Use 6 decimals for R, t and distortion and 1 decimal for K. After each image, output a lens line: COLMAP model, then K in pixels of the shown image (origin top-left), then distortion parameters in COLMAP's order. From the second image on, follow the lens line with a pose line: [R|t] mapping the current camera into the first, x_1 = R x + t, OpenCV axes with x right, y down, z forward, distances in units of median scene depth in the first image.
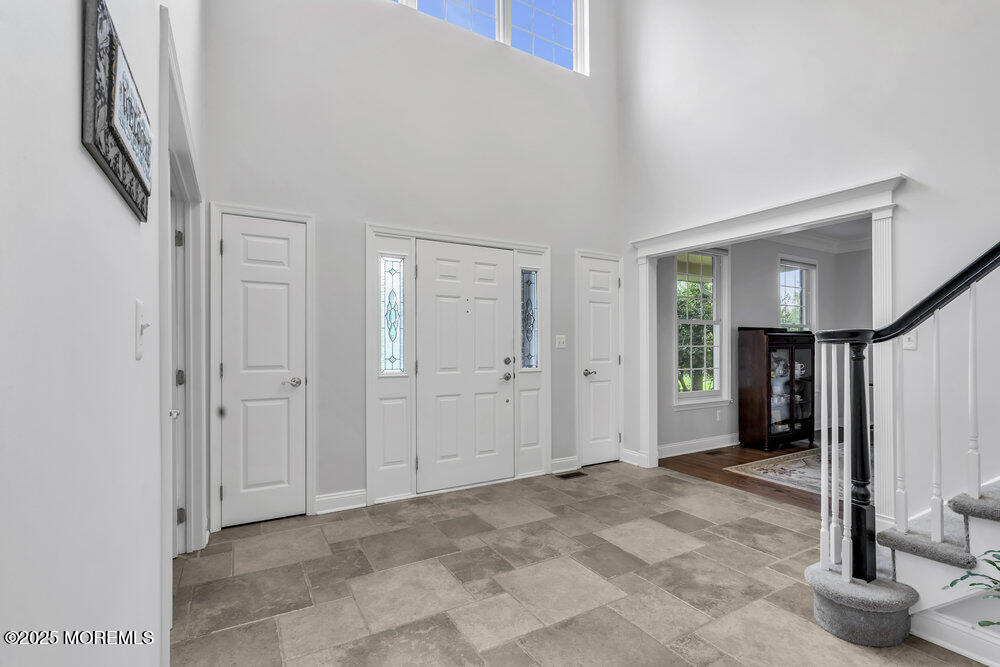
lens RADIAL K [[459.8, 0, 496.6], [0, 459.8, 343.8], [0, 0, 1]] dist [-0.007127, 0.003251]
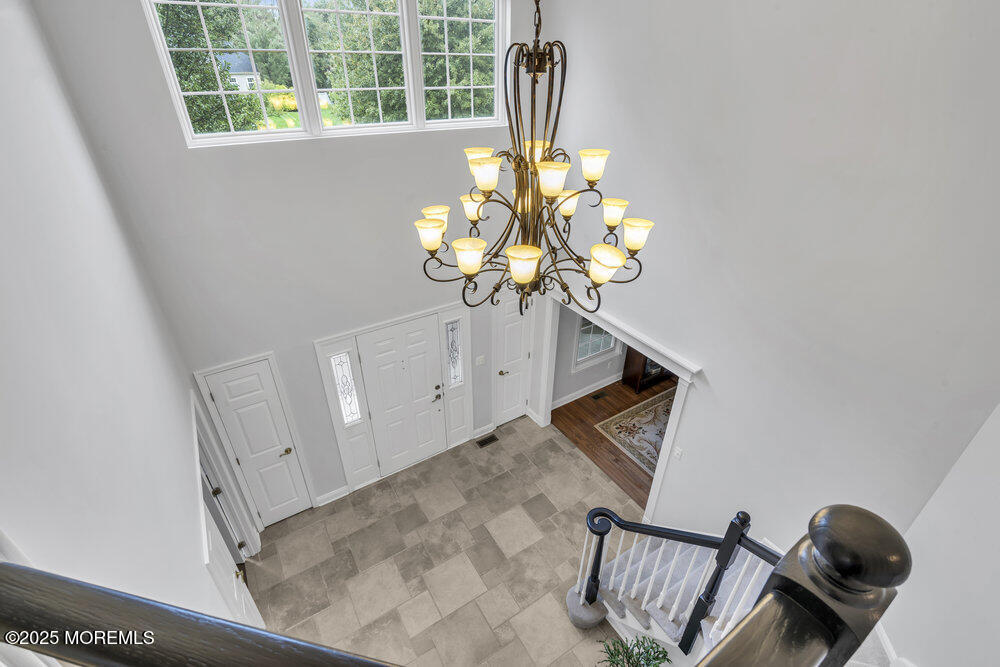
lens RADIAL K [[459.8, 0, 497.2], [0, 459.8, 330.5], [0, 0, 1]] dist [-0.007127, 0.003251]
pose [[0.998868, -0.016132, 0.044749, 0.189487], [-0.009287, 0.856502, 0.516061, -1.087163], [-0.046653, -0.515892, 0.855382, -0.106528]]
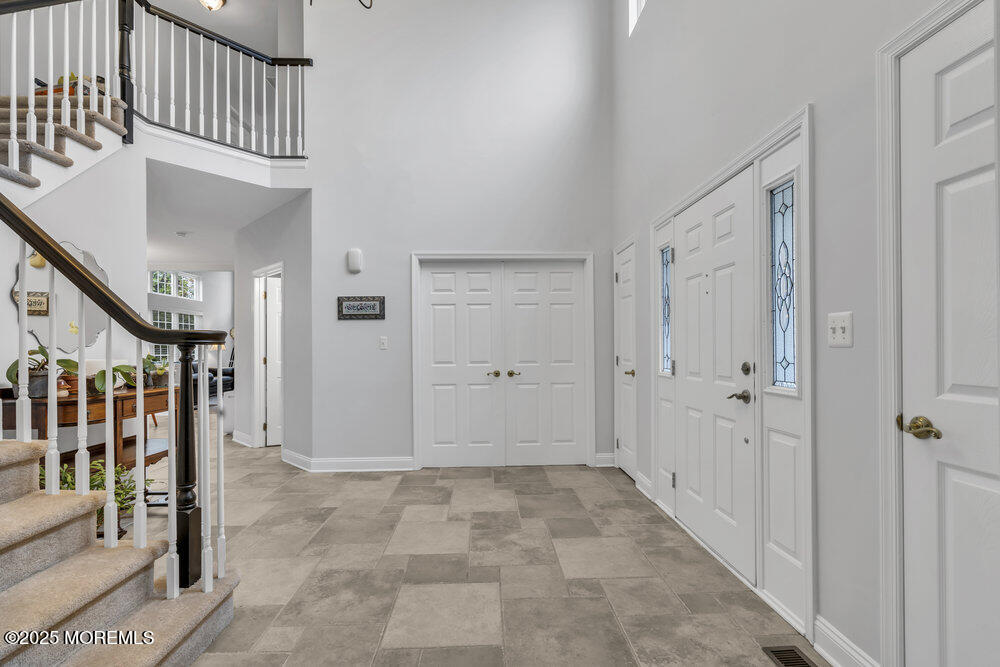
lens RADIAL K [[459.8, 0, 498.6], [0, 459.8, 343.8], [0, 0, 1]] dist [-0.007127, 0.003251]
pose [[-0.468732, 0.000267, -0.883341, 0.882497], [0.014616, 0.999865, -0.007454, 0.009608], [0.883220, -0.016405, -0.468673, 1.345676]]
